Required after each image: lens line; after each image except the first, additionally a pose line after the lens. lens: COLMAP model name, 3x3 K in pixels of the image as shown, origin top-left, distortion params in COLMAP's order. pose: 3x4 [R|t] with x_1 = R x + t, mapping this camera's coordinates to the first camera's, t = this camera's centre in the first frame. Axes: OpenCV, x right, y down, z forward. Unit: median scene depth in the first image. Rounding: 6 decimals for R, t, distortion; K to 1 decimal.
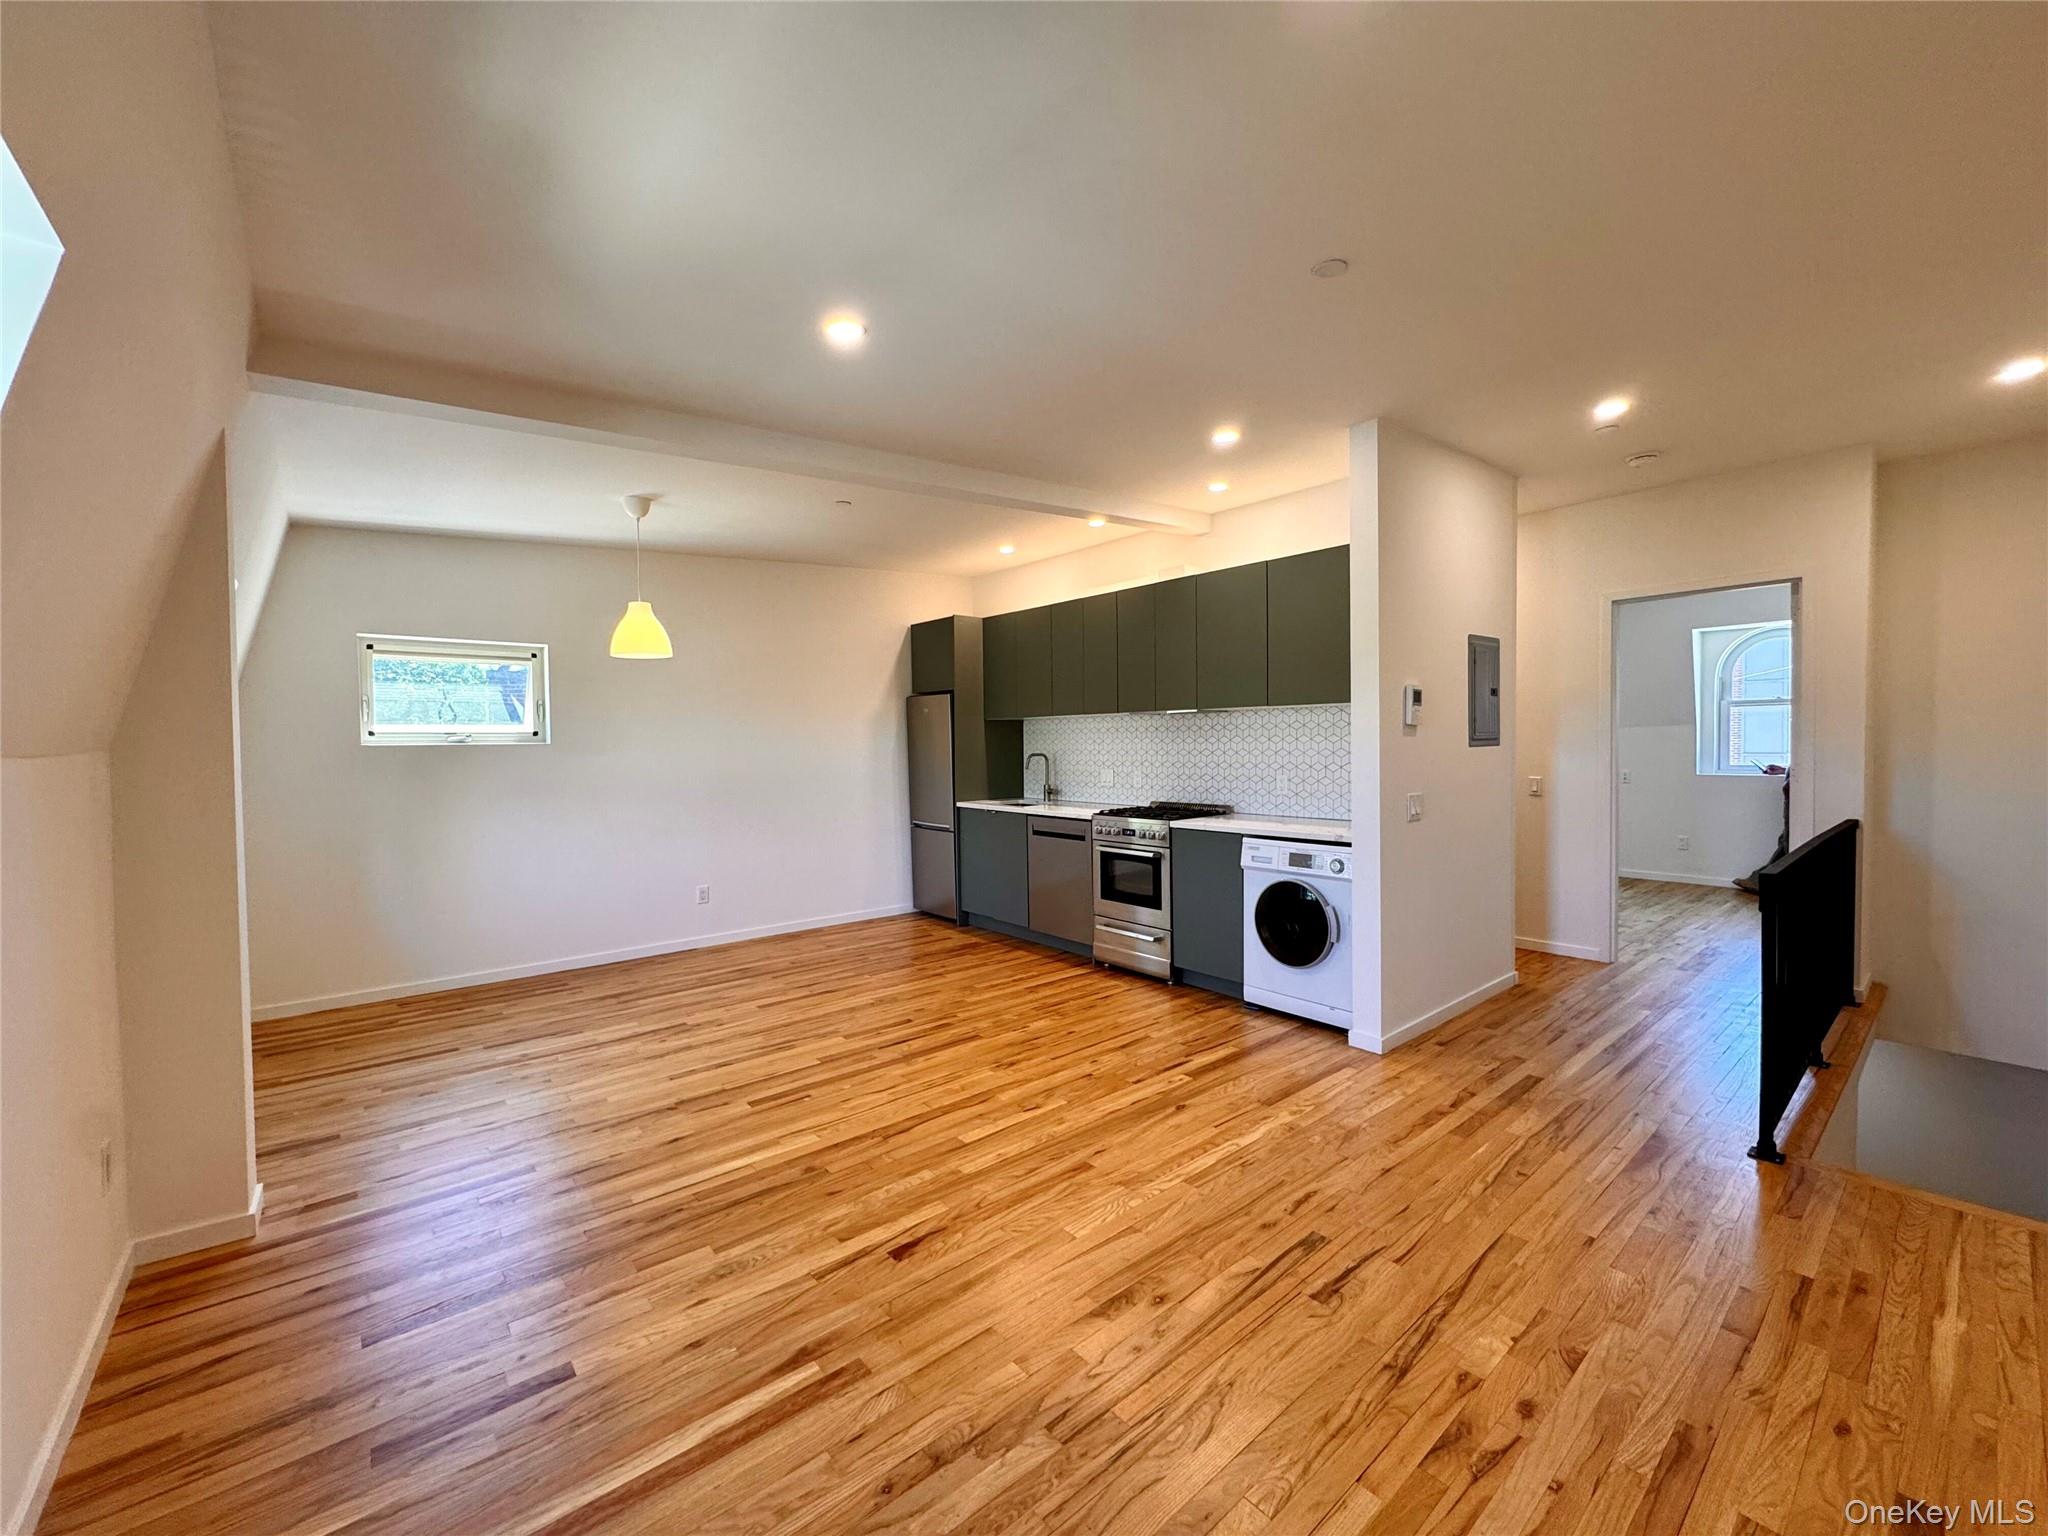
lens RADIAL K [[813.2, 0, 1018.3], [0, 813.2, 763.6], [0, 0, 1]] dist [-0.003730, -0.001121]
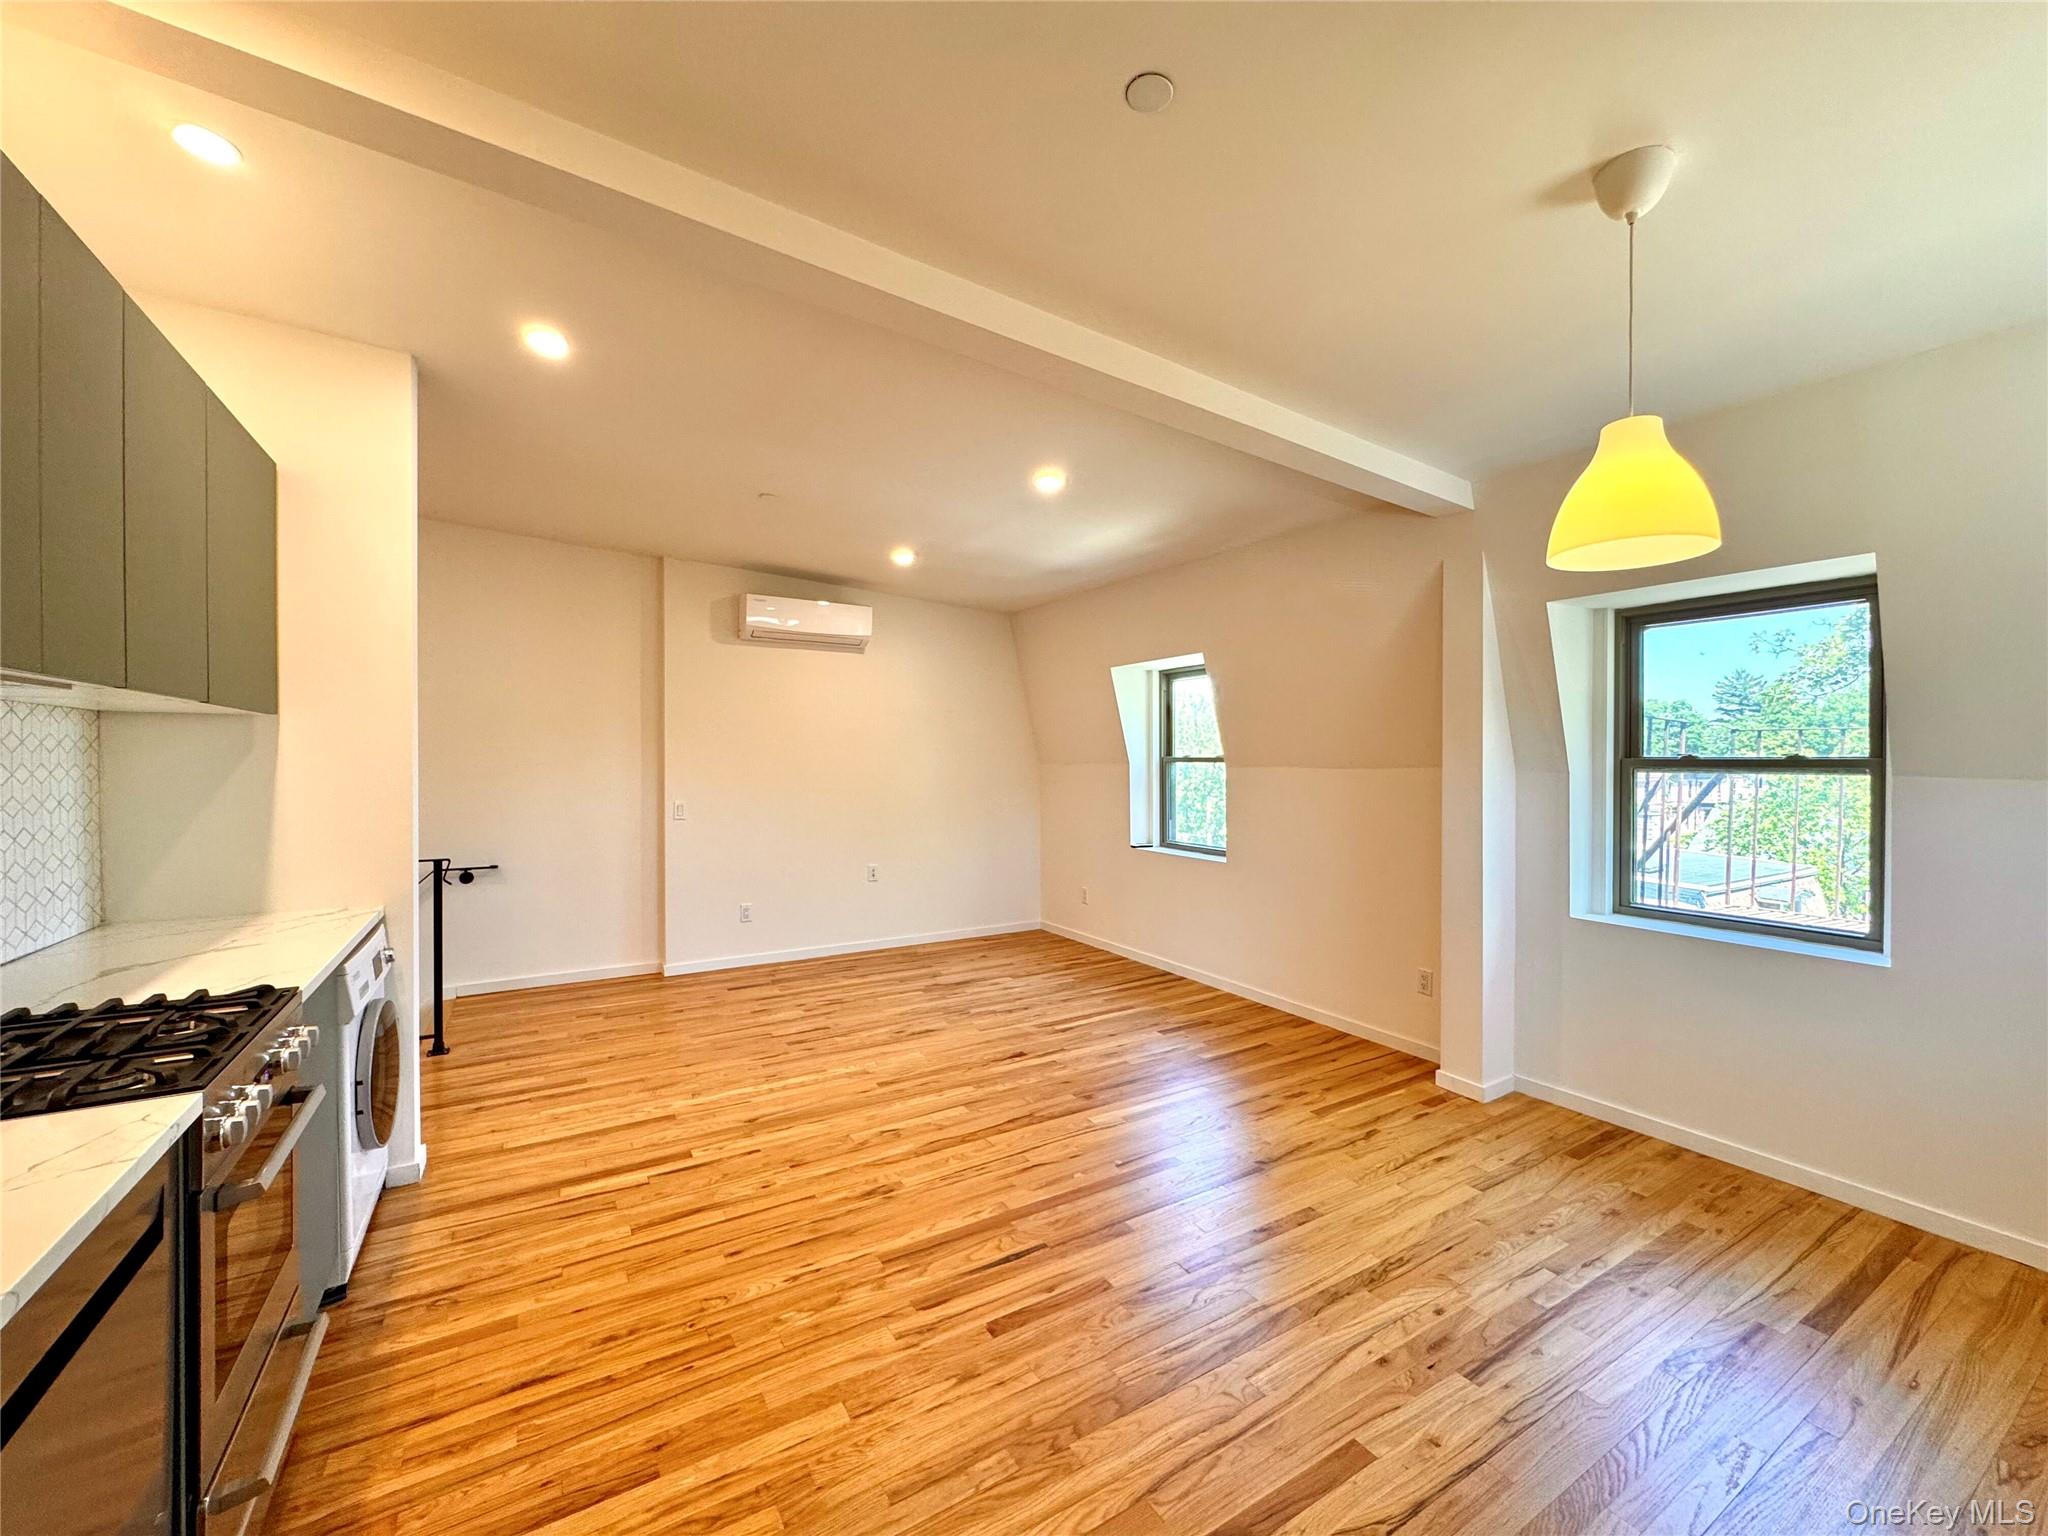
lens RADIAL K [[813.2, 0, 1030.4], [0, 813.2, 762.1], [0, 0, 1]] dist [-0.003730, -0.001121]
pose [[-0.989501, 0.010041, 0.144176, -0.235222], [0.014633, 0.999418, 0.030820, -0.048635], [-0.143782, 0.032606, -0.989072, 1.497080]]
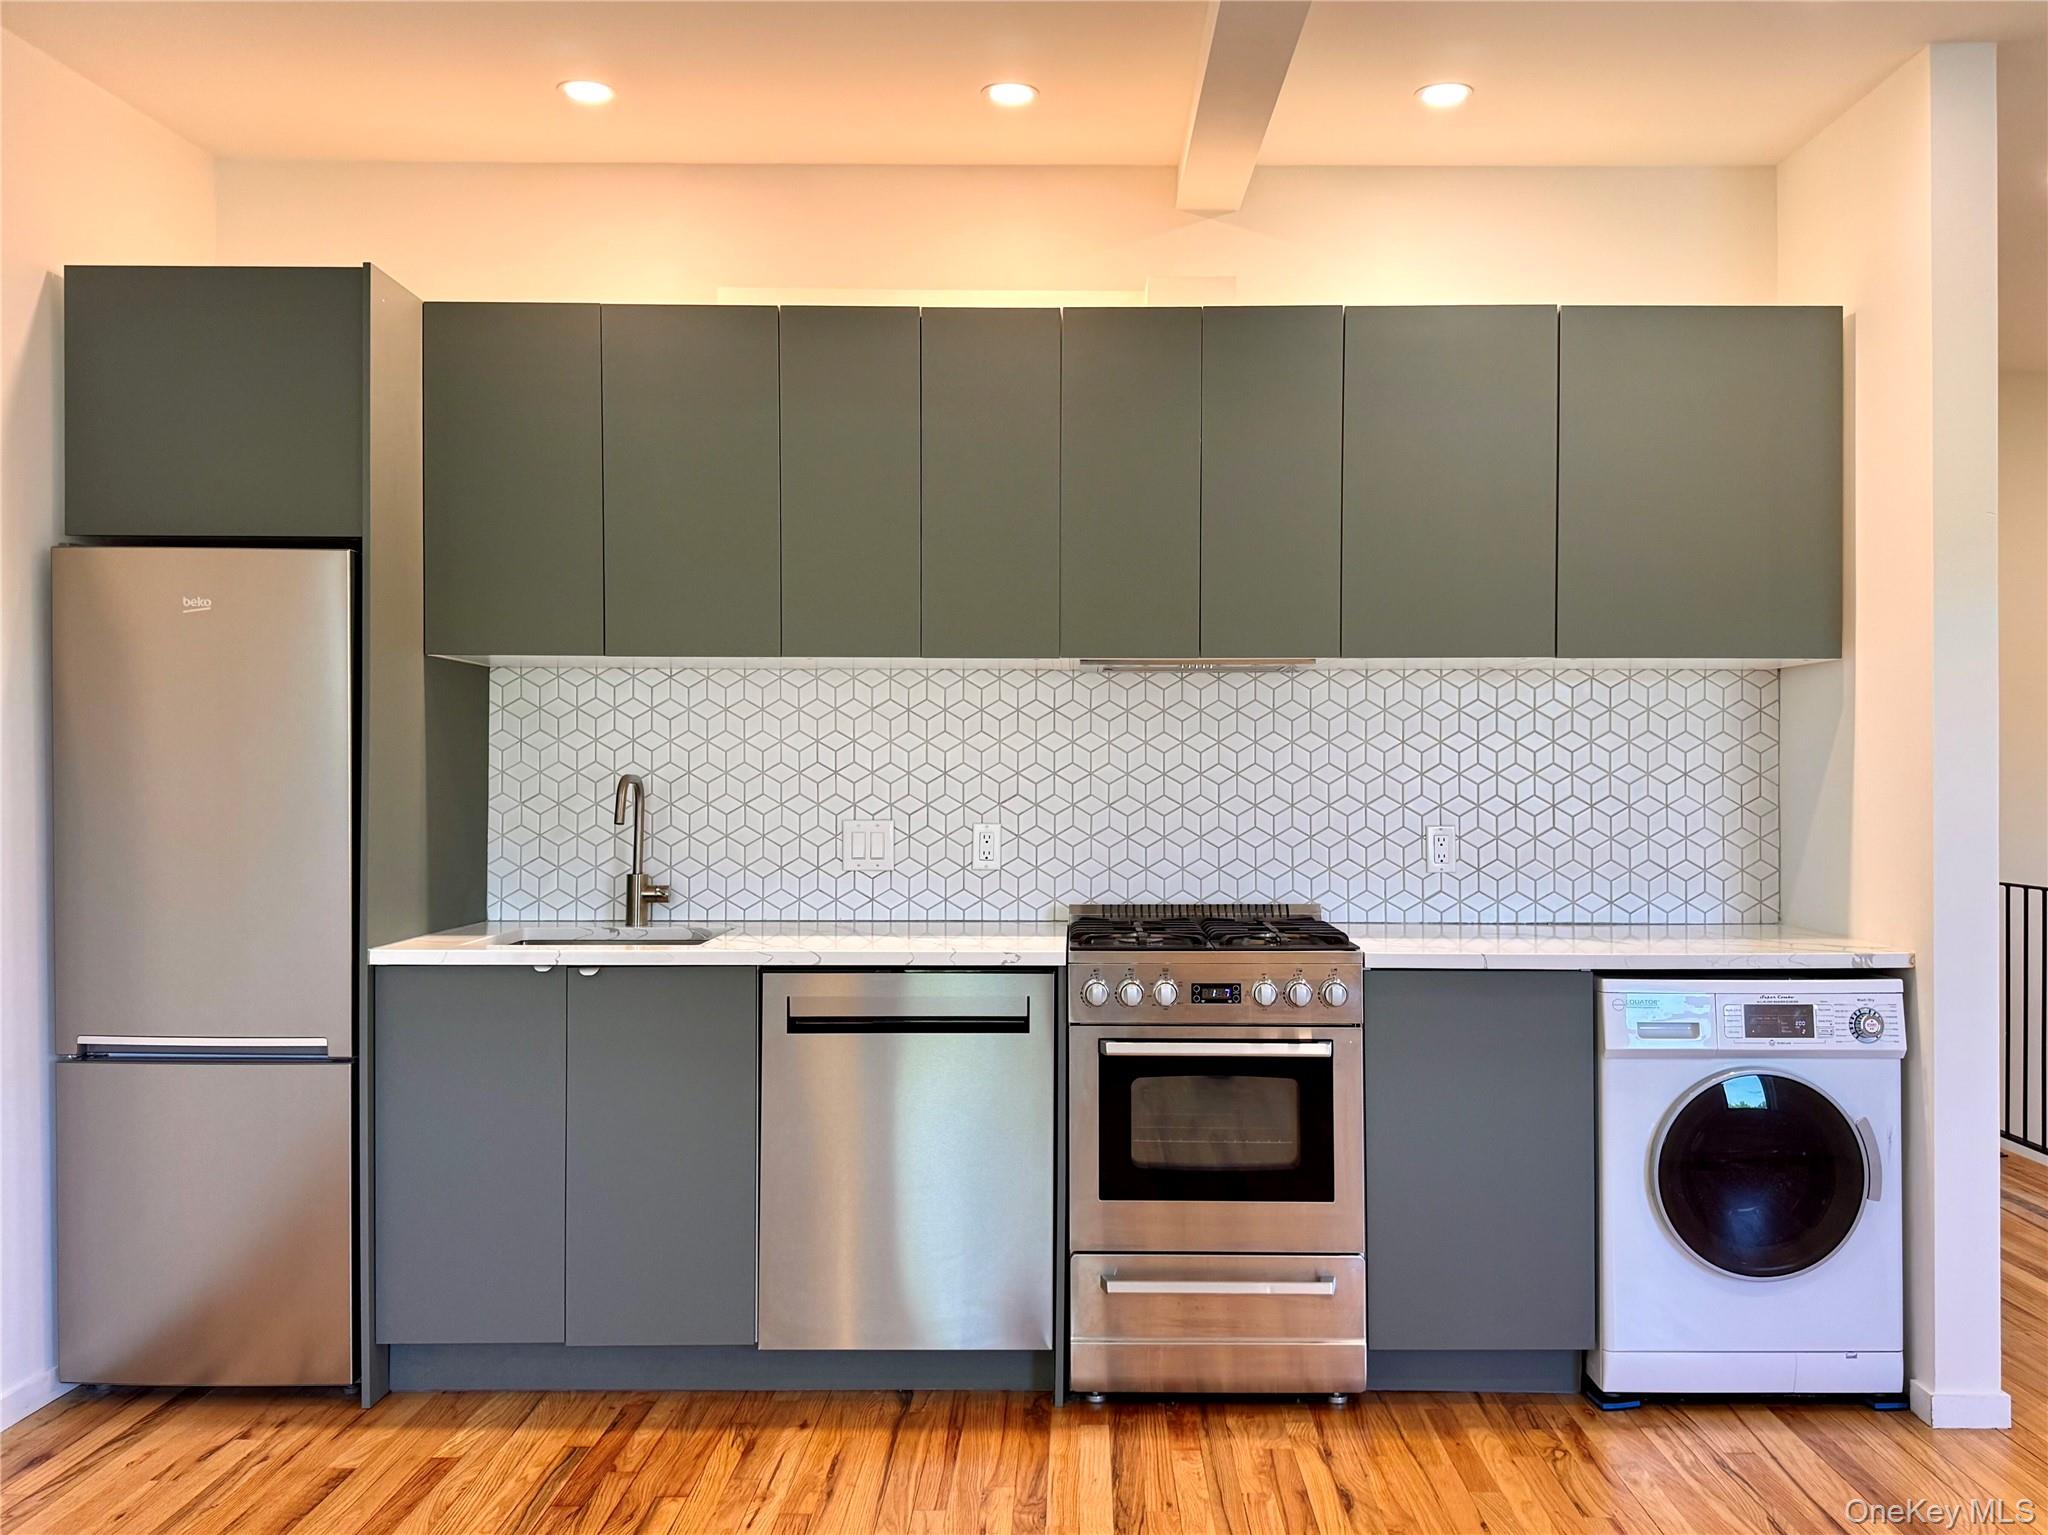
lens RADIAL K [[1592.1, 0, 1039.2], [0, 1592.1, 771.8], [0, 0, 1]] dist [0.009754, -0.012704]
pose [[0.642139, 0.014959, 0.766442, -0.522171], [0.009763, 0.999569, -0.027689, 0.008161], [-0.766526, 0.025263, 0.641716, 0.734866]]
